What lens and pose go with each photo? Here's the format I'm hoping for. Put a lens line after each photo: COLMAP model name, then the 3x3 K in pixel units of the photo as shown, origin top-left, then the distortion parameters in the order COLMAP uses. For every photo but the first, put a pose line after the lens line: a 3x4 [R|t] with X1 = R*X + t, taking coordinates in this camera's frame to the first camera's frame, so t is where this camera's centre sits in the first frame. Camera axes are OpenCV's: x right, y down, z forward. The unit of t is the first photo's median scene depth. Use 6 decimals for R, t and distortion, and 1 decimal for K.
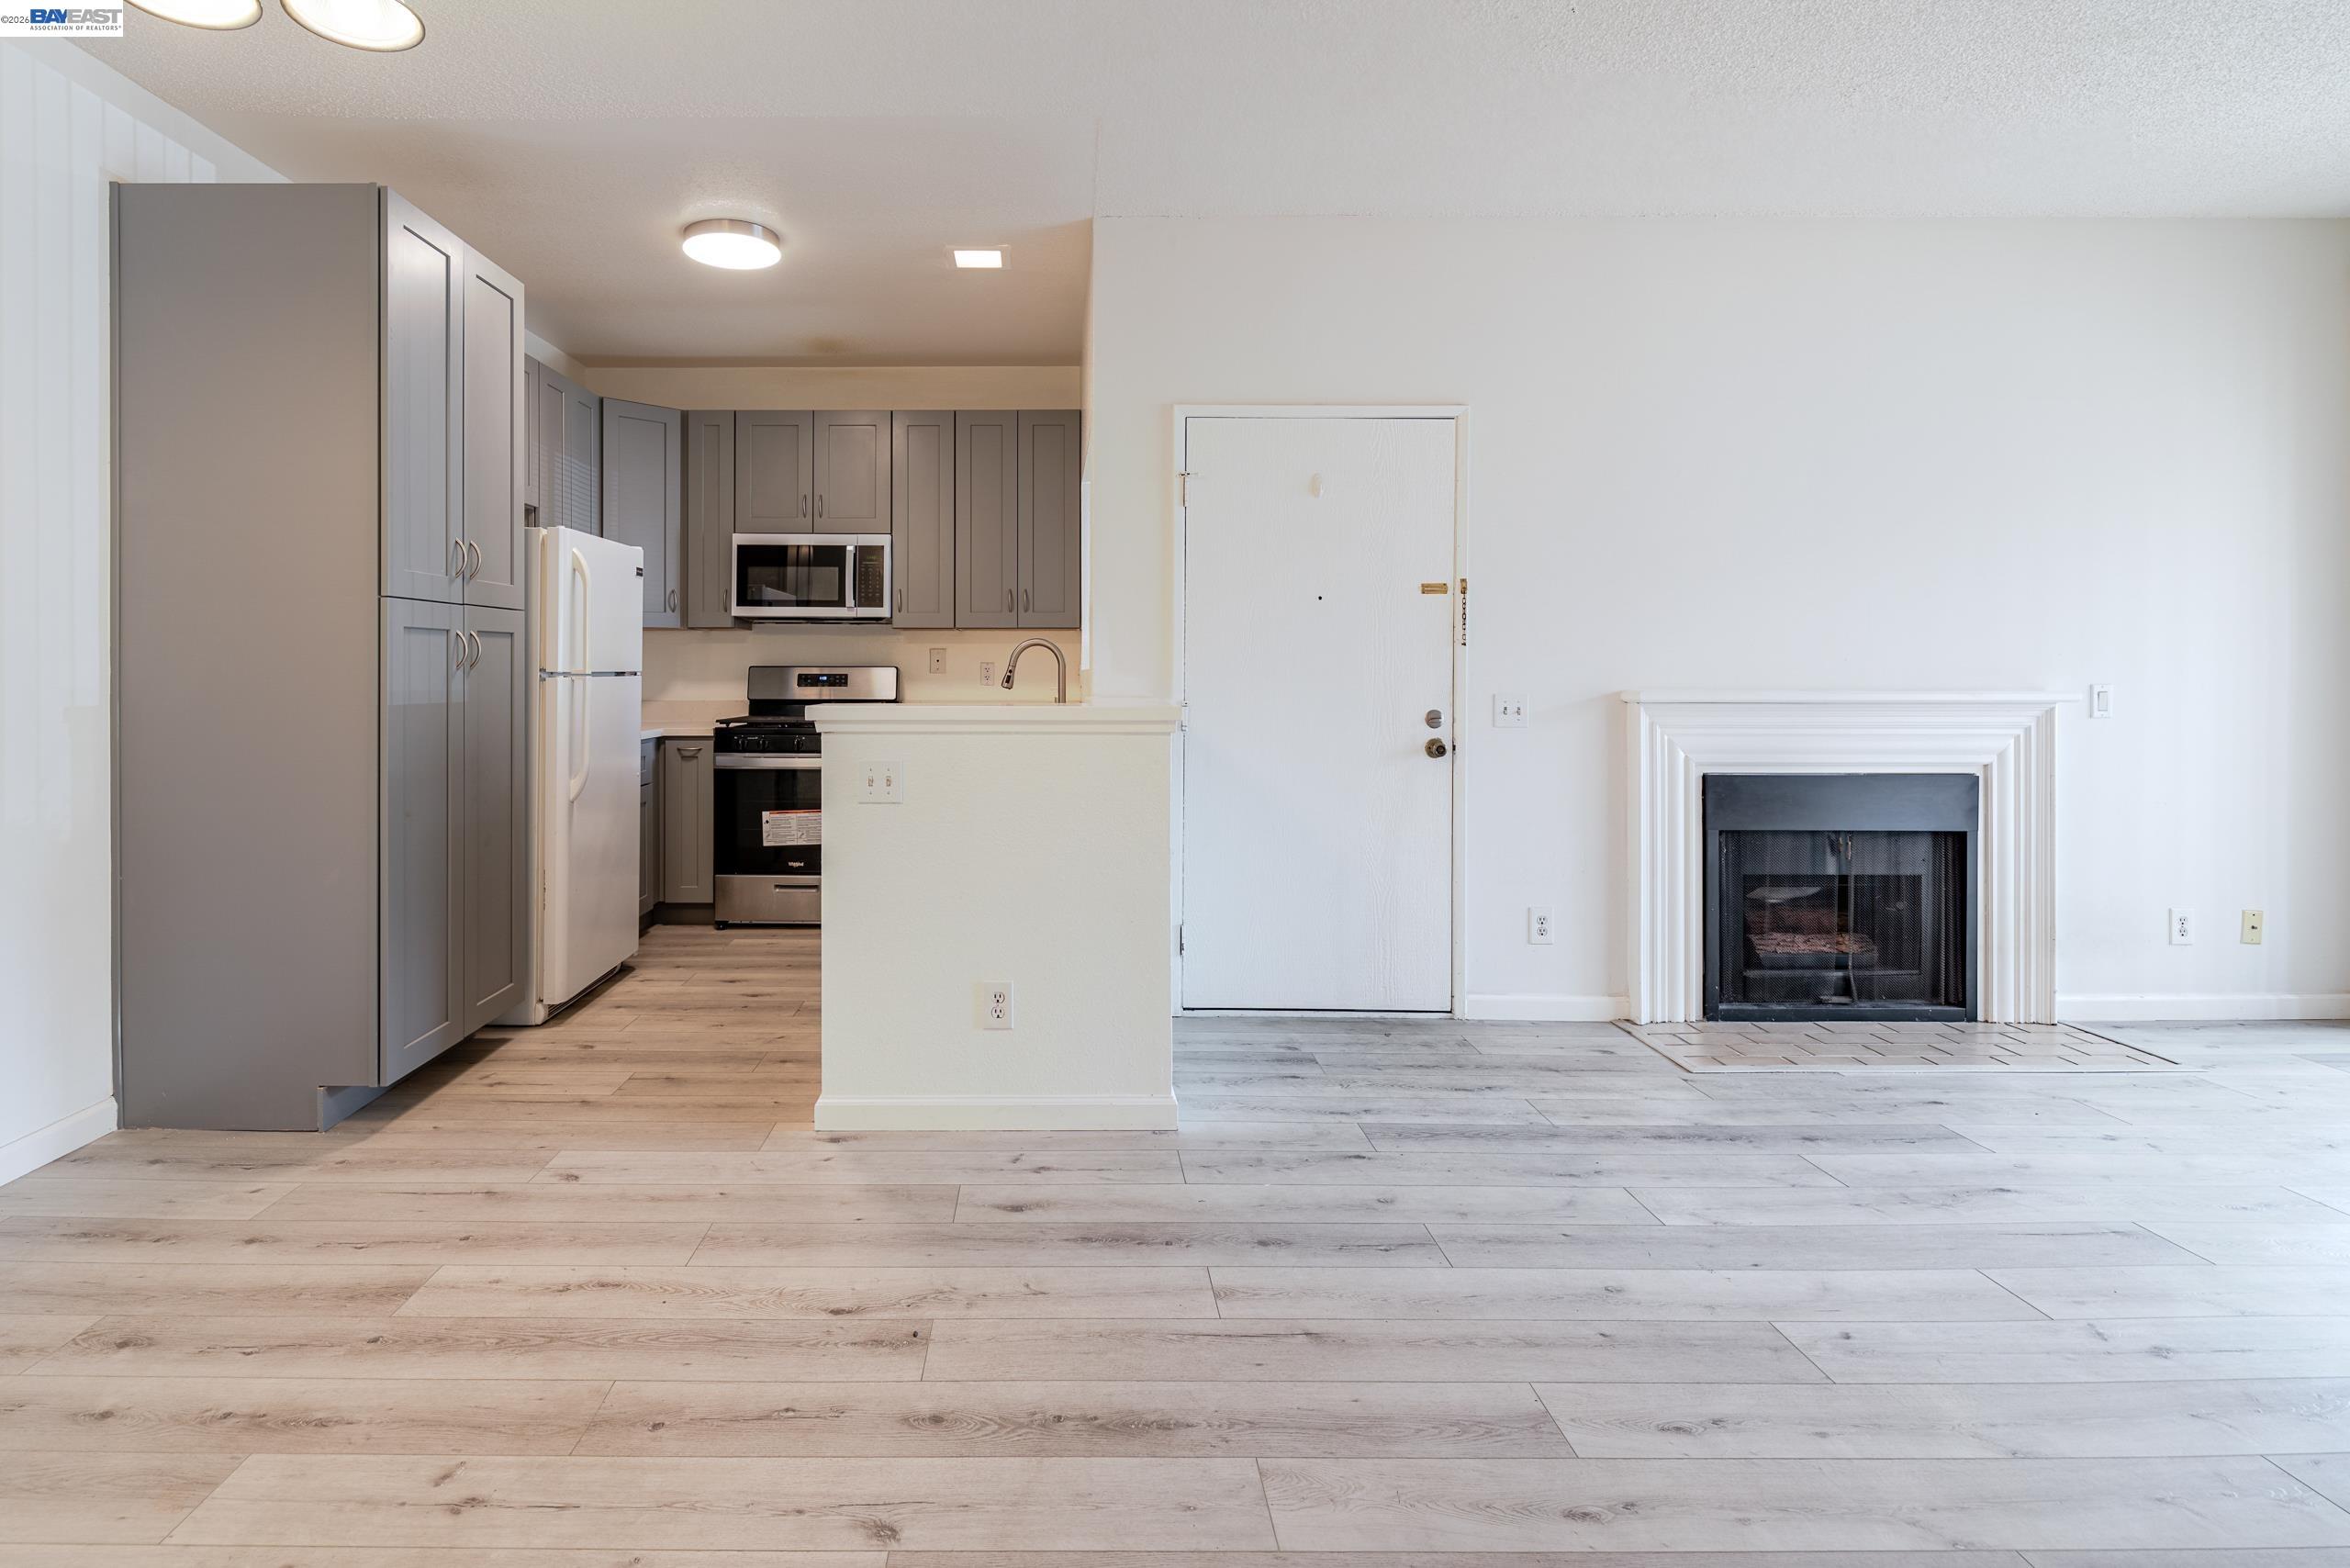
lens RADIAL K [[1165.1, 0, 1059.1], [0, 1165.1, 676.9], [0, 0, 1]] dist [-0.008158, -0.001955]
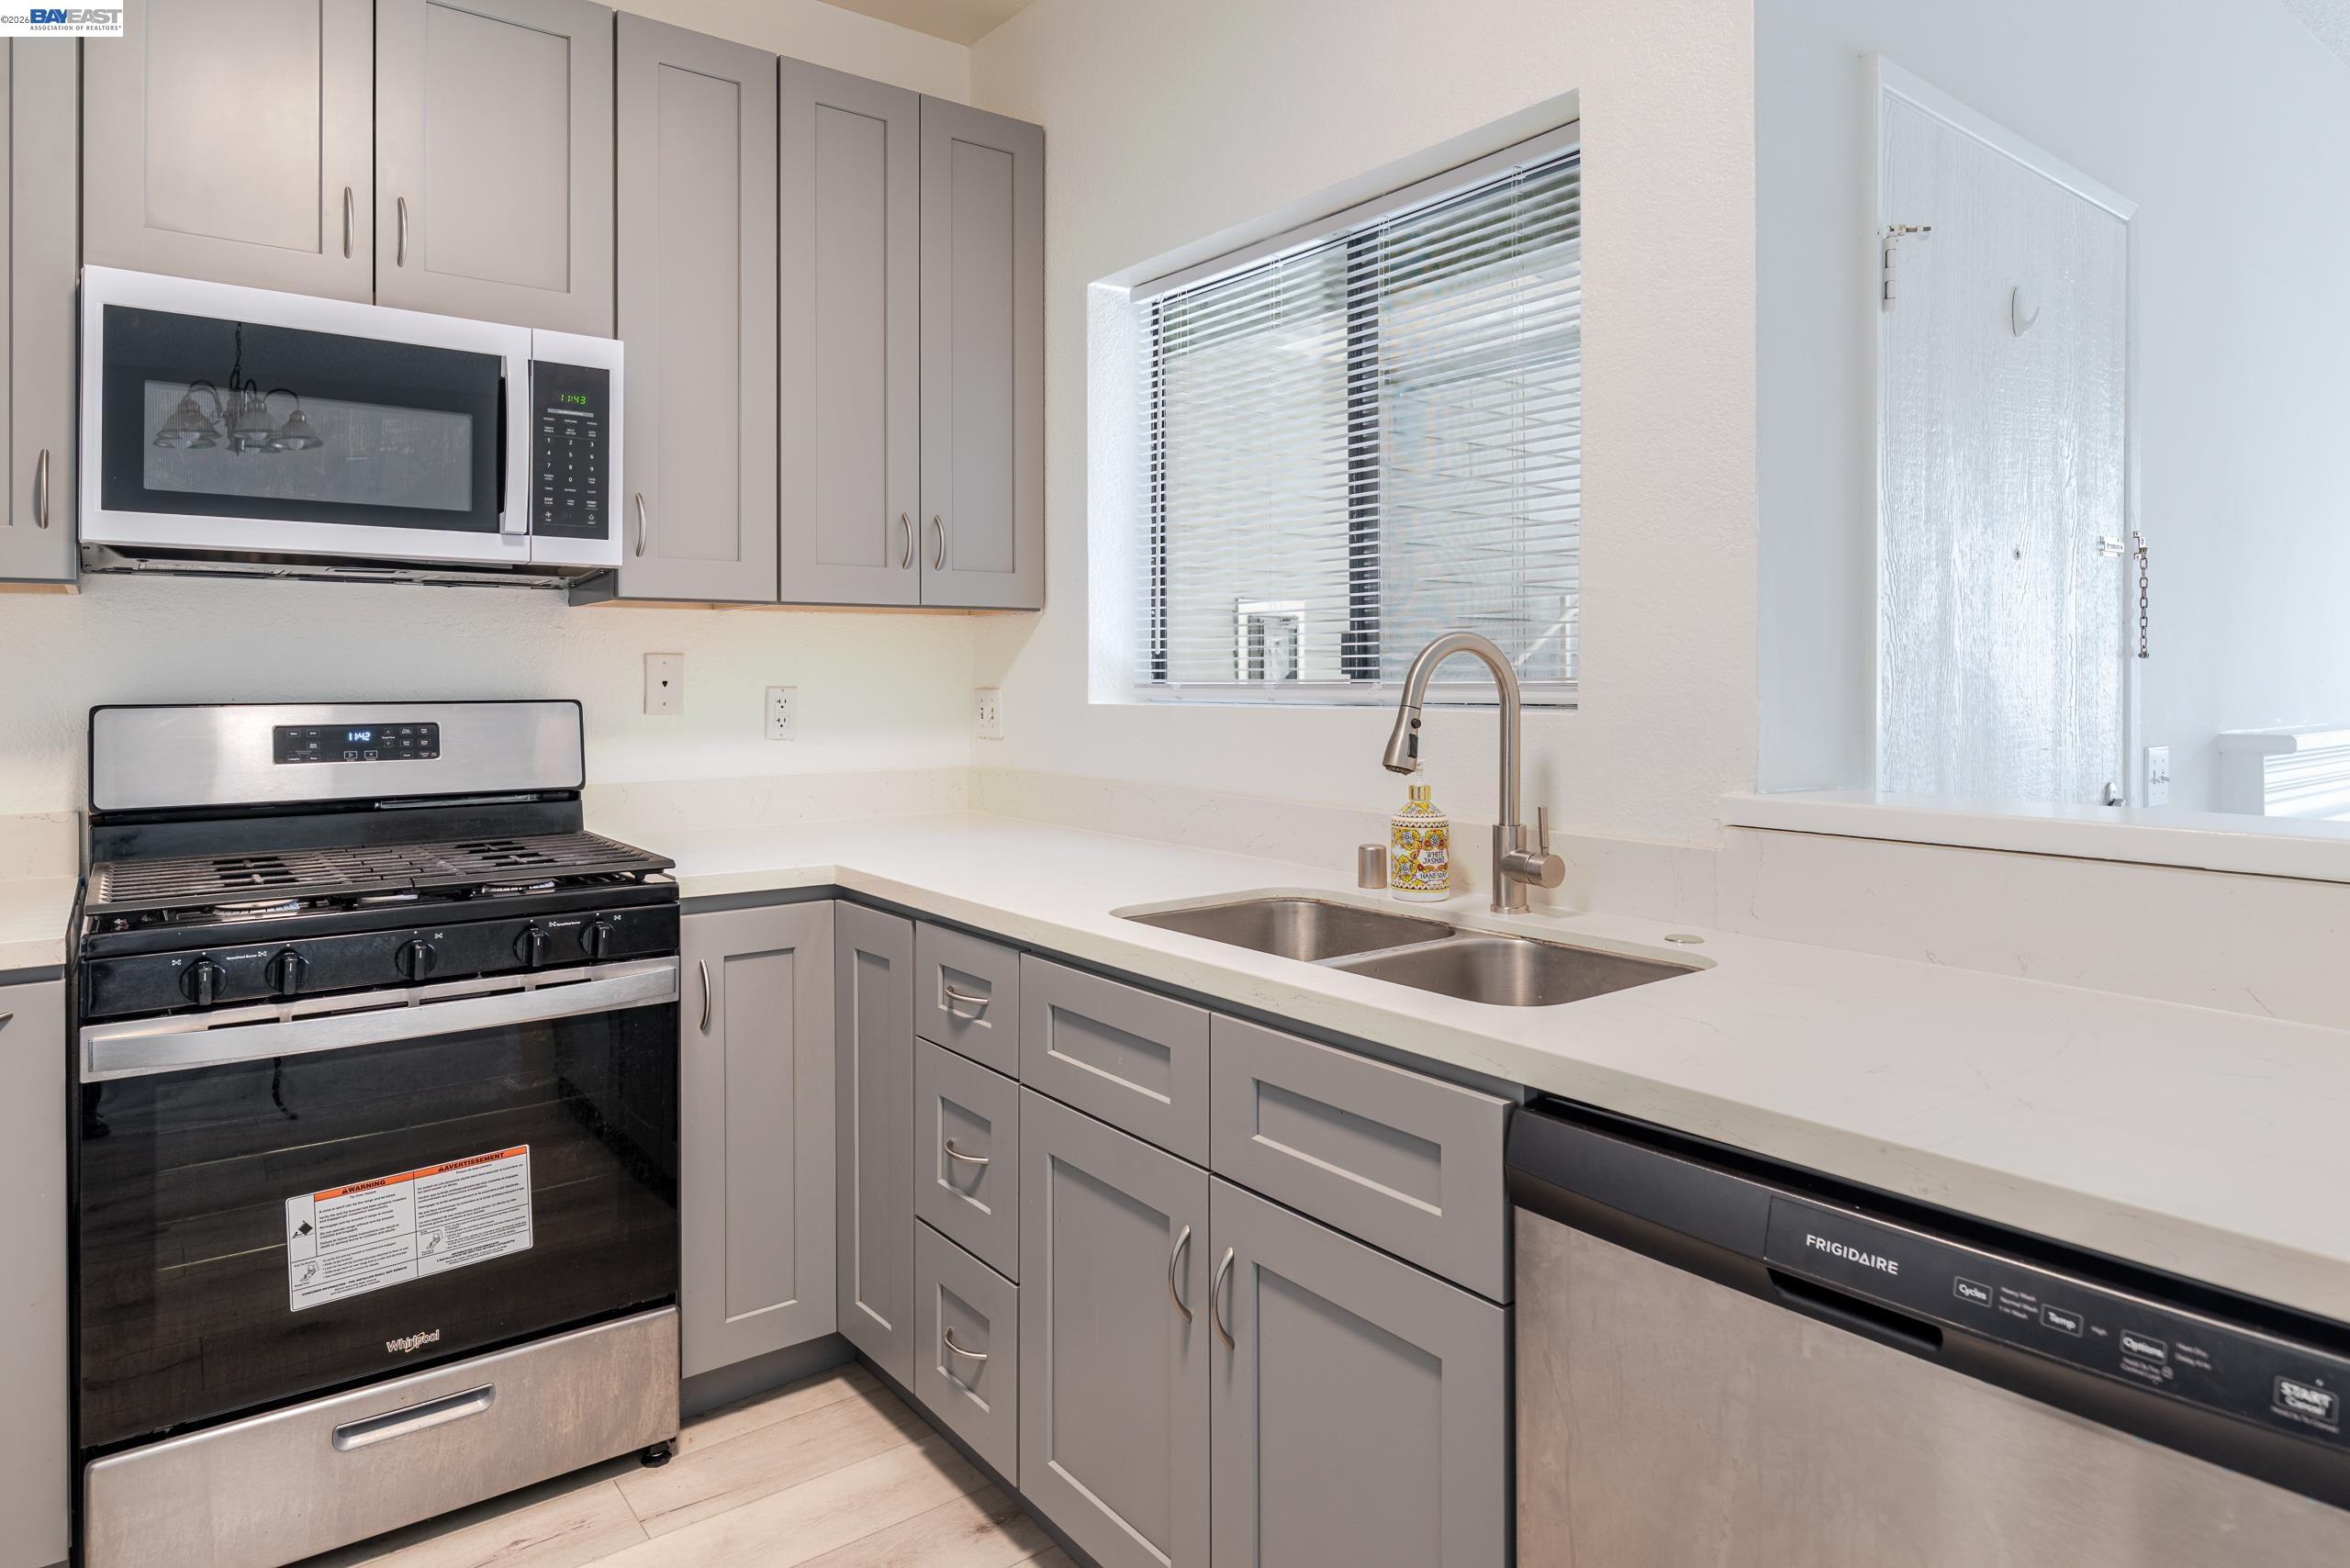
lens RADIAL K [[1398.2, 0, 1152.3], [0, 1398.2, 674.4], [0, 0, 1]] dist [0.000705, -0.003555]
pose [[0.799390, -0.002682, 0.600807, -0.384249], [0.007472, 0.999957, -0.005477, -0.019485], [-0.600767, 0.008867, 0.799375, 0.762205]]
